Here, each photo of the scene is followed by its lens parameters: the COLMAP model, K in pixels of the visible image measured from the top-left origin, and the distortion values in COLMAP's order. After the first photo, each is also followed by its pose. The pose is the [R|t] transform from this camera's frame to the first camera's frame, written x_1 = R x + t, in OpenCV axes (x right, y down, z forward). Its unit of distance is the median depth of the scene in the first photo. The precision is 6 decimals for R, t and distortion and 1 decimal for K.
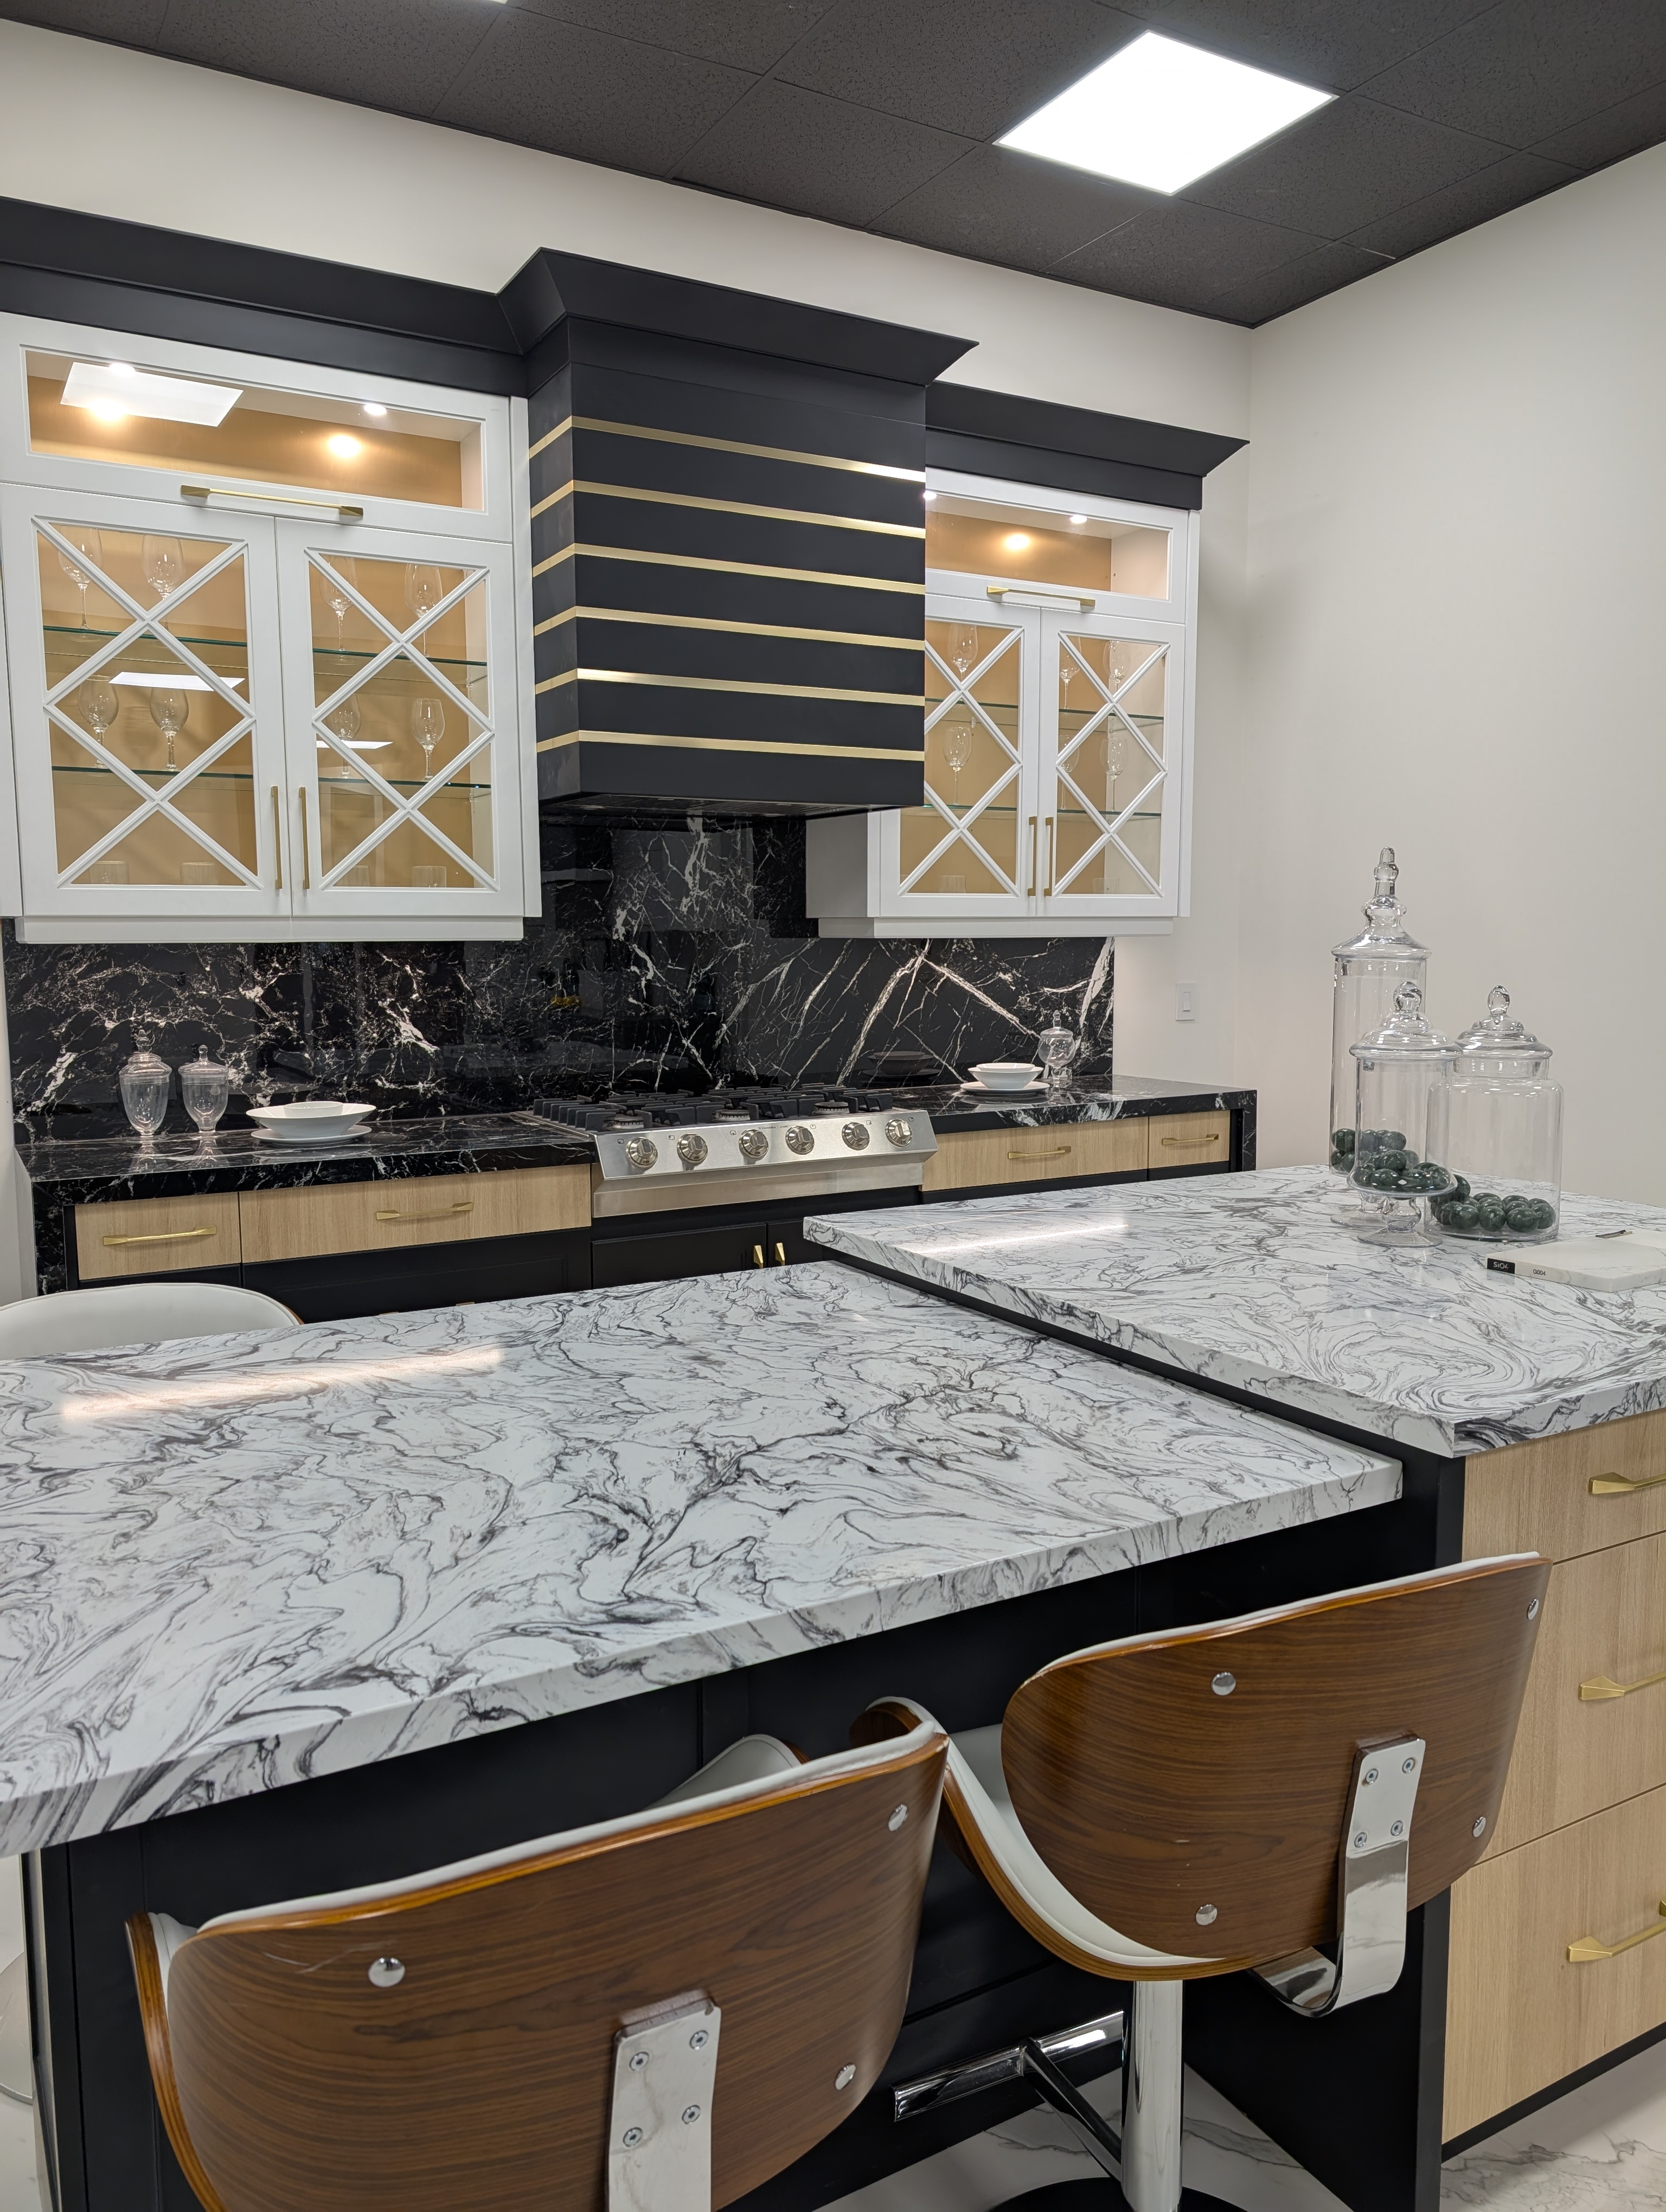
lens RADIAL K [[1557.3, 0, 828.3], [0, 1557.3, 1133.0], [0, 0, 1]] dist [0.011903, -0.001131]
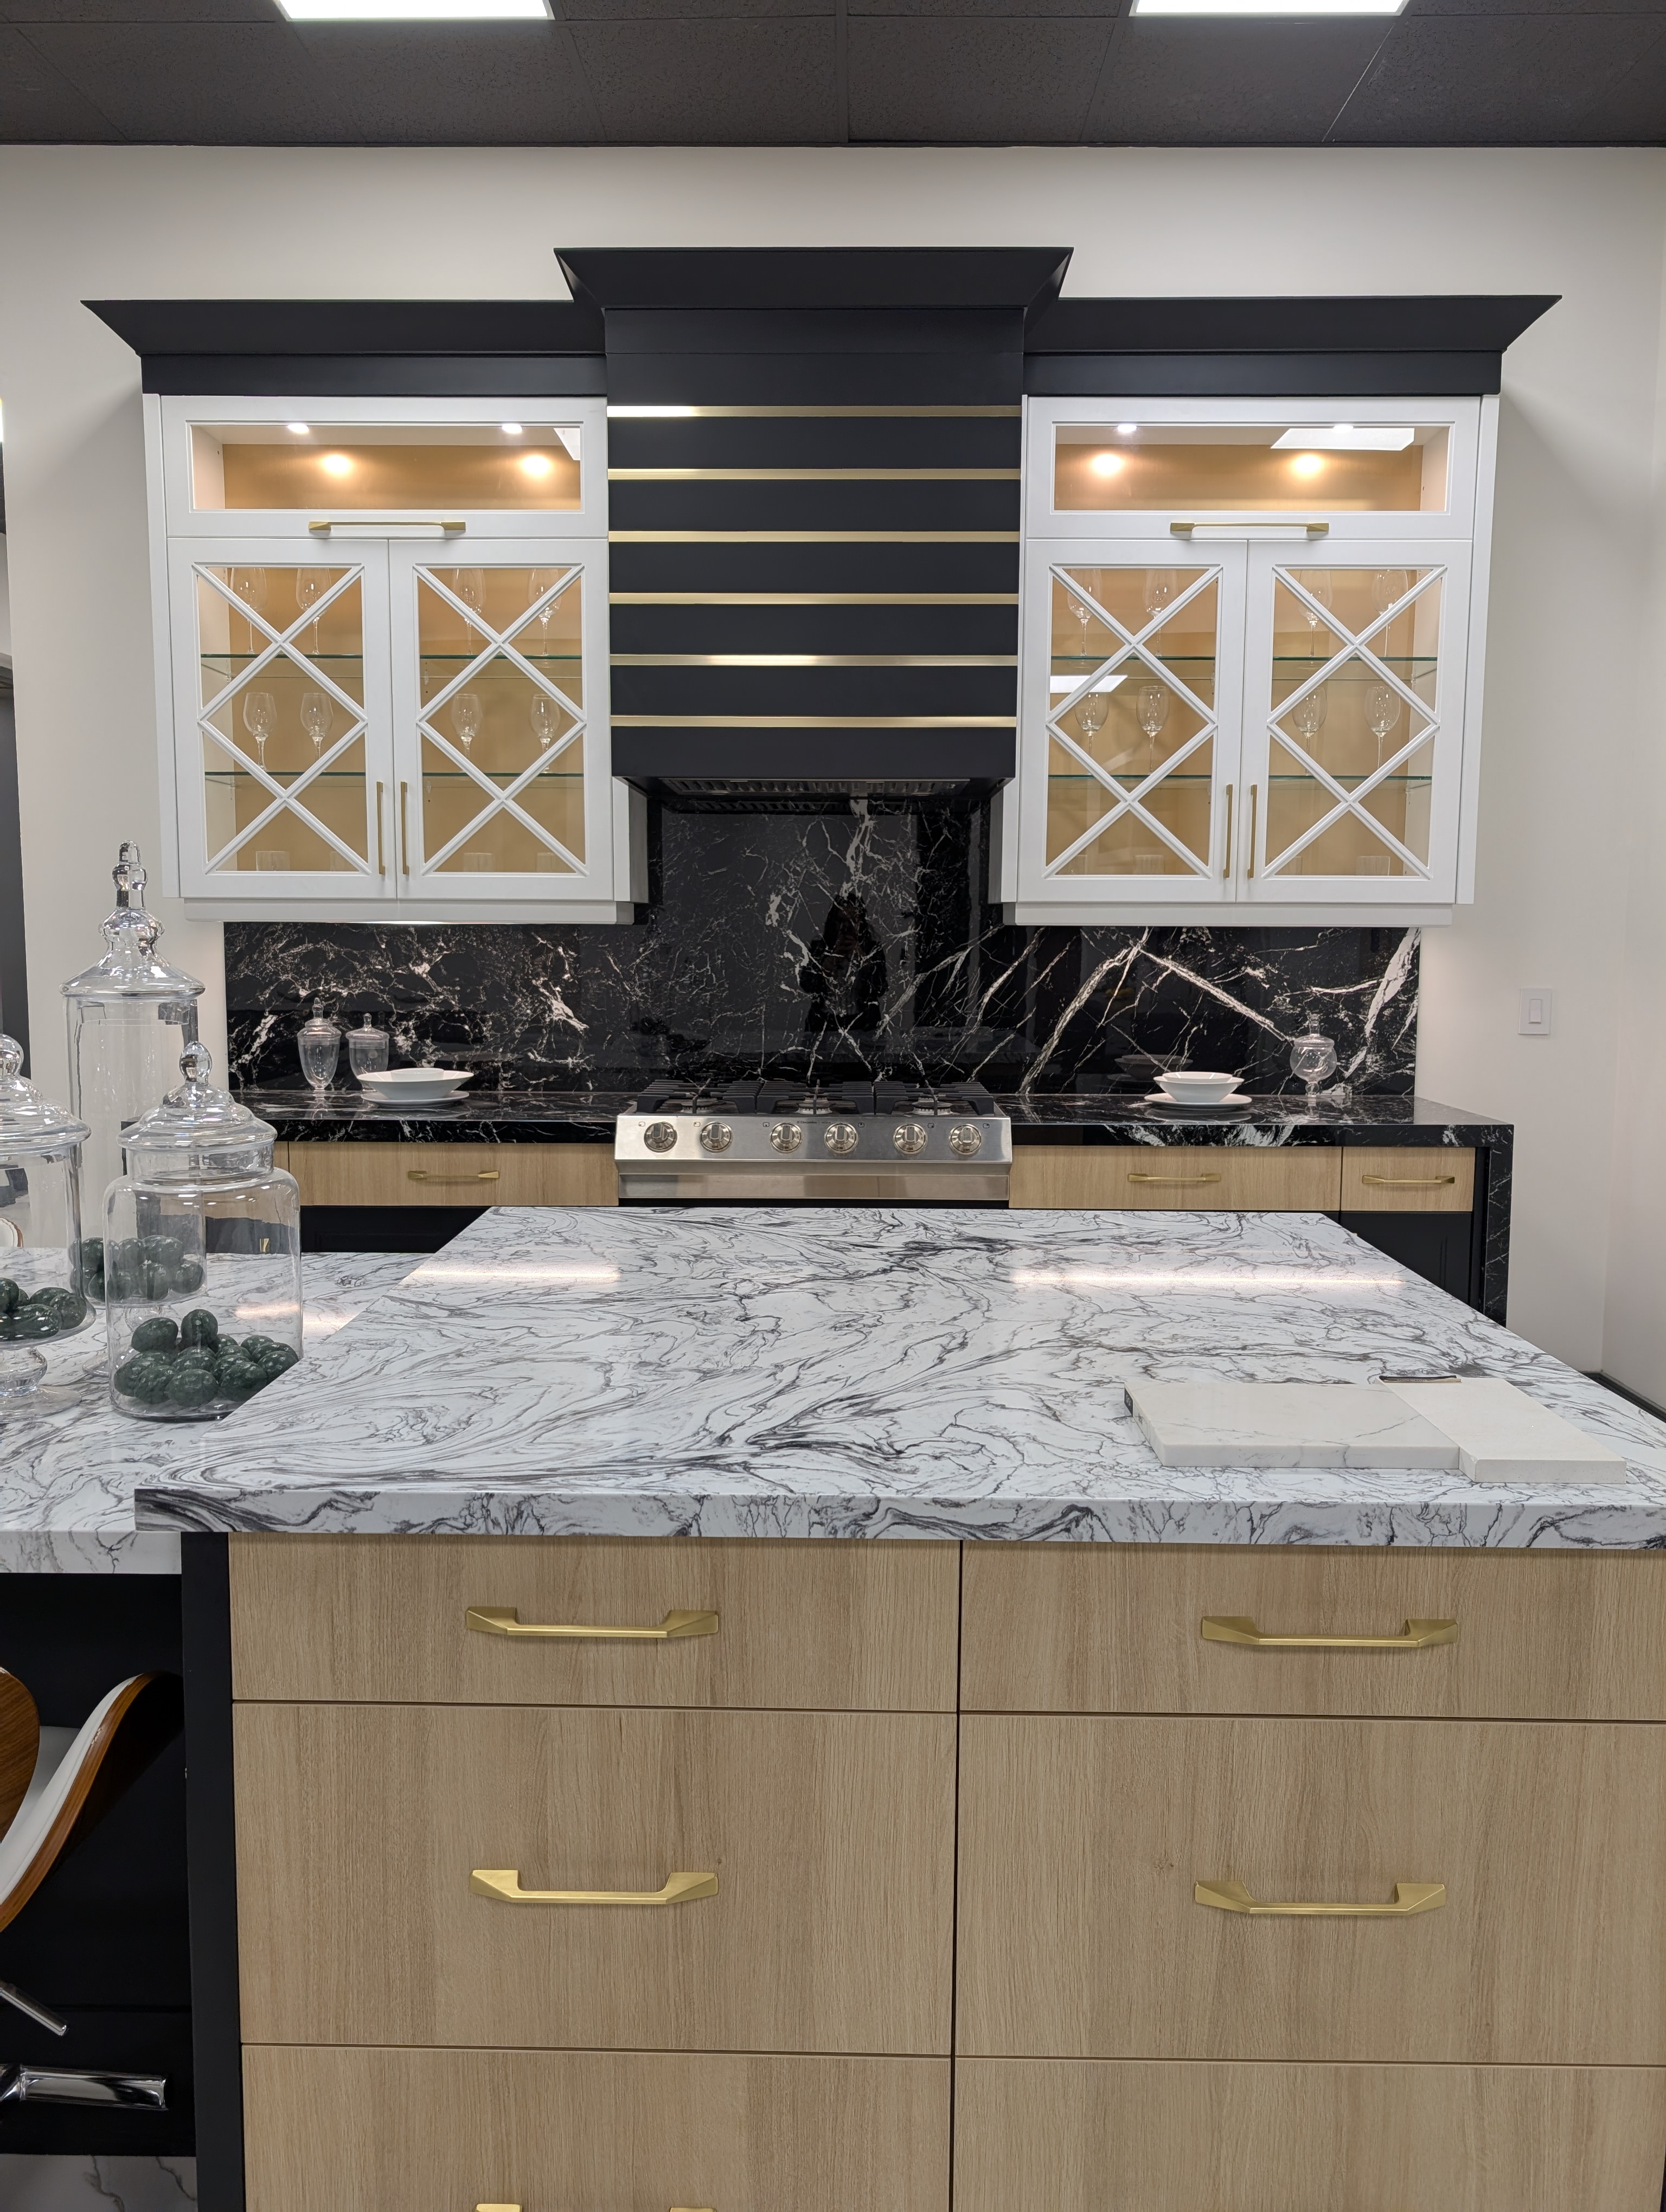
lens RADIAL K [[1565.3, 0, 833.0], [0, 1565.3, 1106.0], [0, 0, 1]] dist [0.053590, -0.083071]
pose [[0.864007, 0.066144, -0.499116, 0.435629], [-0.072851, 0.997324, 0.006057, -0.019625], [0.498181, 0.031128, 0.866514, 0.171964]]
